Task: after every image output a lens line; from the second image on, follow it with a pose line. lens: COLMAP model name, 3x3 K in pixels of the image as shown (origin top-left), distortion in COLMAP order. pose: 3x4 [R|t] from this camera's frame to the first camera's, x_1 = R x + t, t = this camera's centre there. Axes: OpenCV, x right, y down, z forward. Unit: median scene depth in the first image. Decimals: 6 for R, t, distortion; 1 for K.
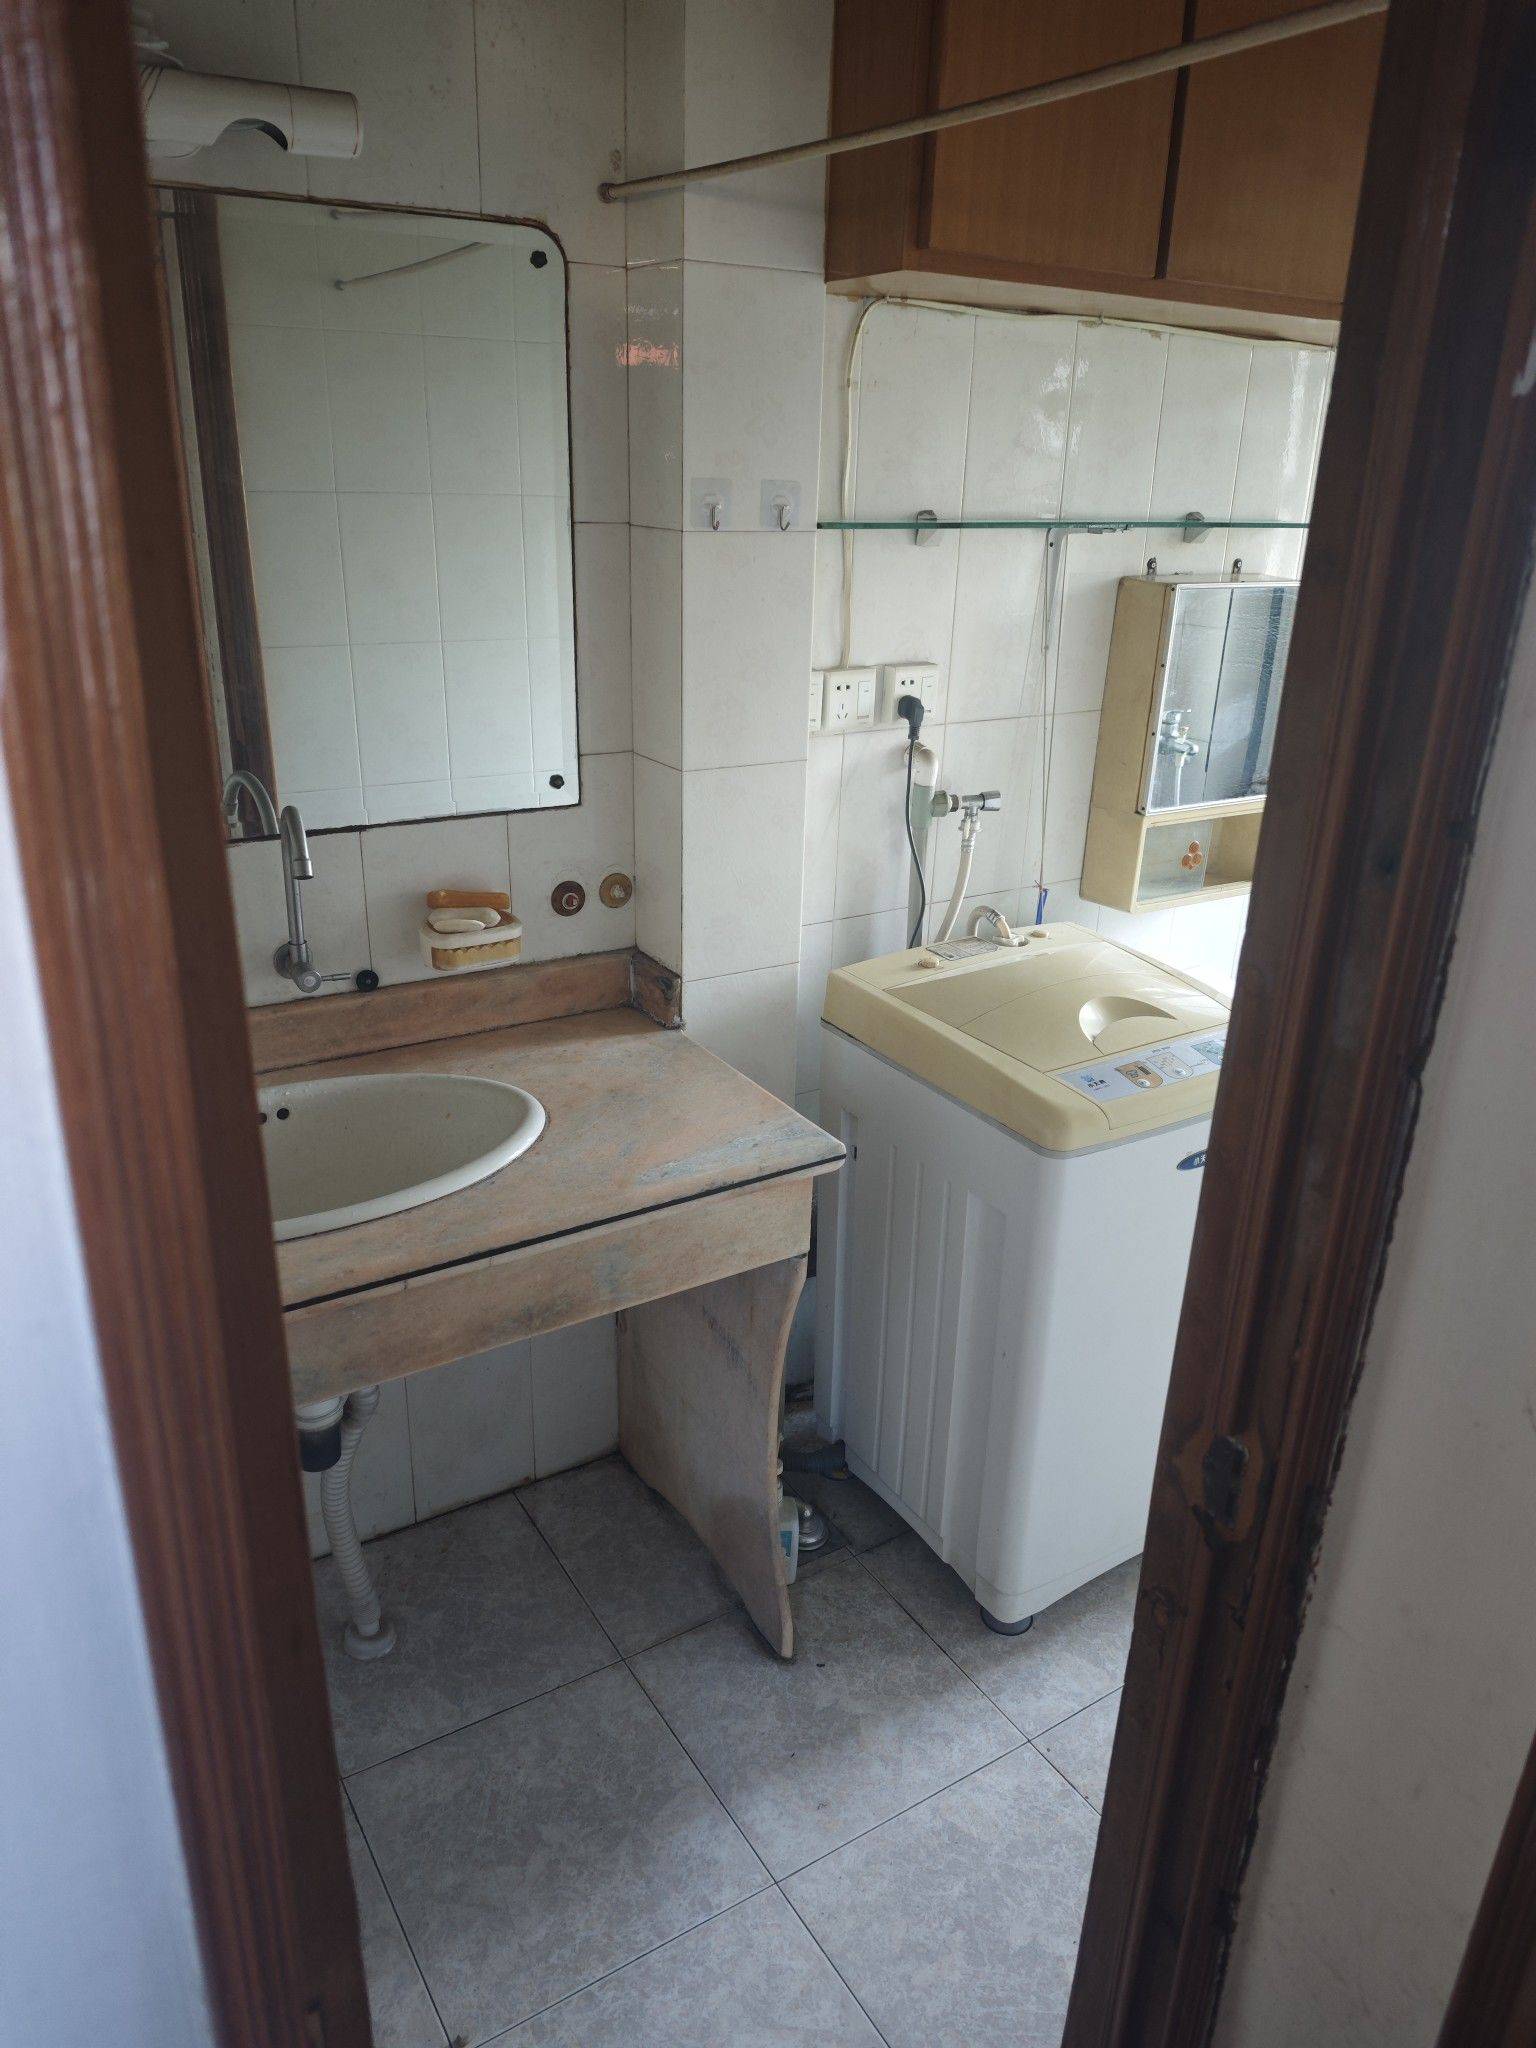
lens RADIAL K [[1414.4, 0, 768.0], [0, 1414.4, 1024.0], [0, 0, 1]] dist [0.068161, -0.099725]
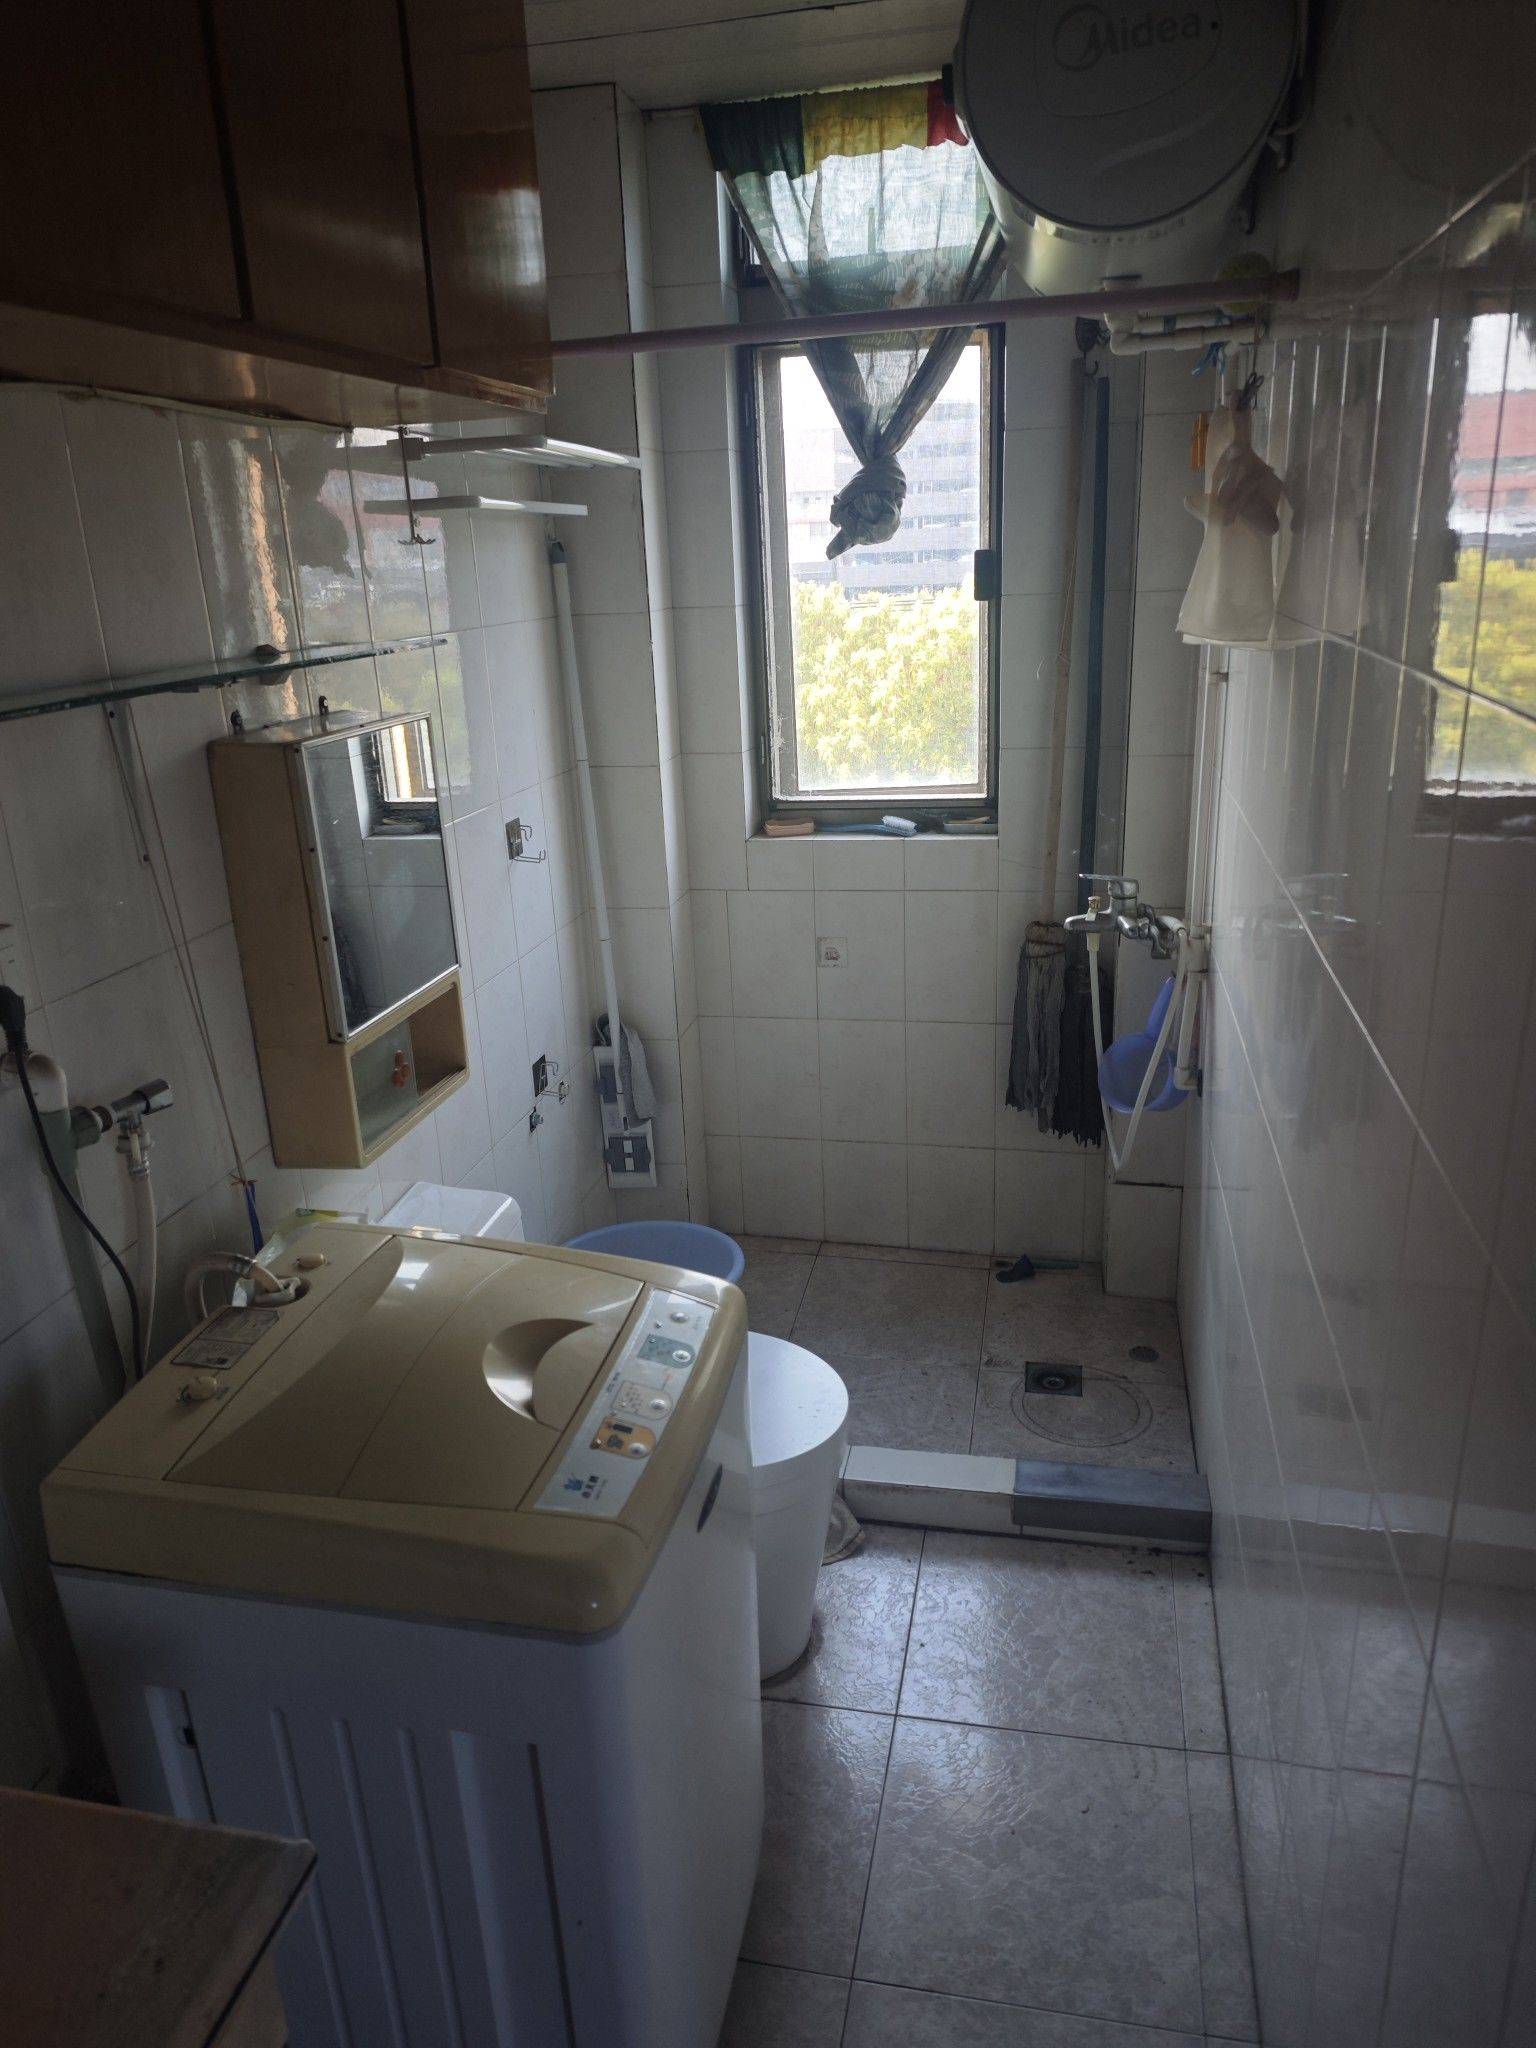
lens RADIAL K [[1436.8, 0, 766.2], [0, 1436.8, 1054.1], [0, 0, 1]] dist [-0.002636, -0.009003]
pose [[0.713739, -0.297059, 0.634296, -0.057429], [0.329418, 0.941564, 0.070286, -0.128953], [-0.618110, 0.158783, 0.769888, 0.307985]]
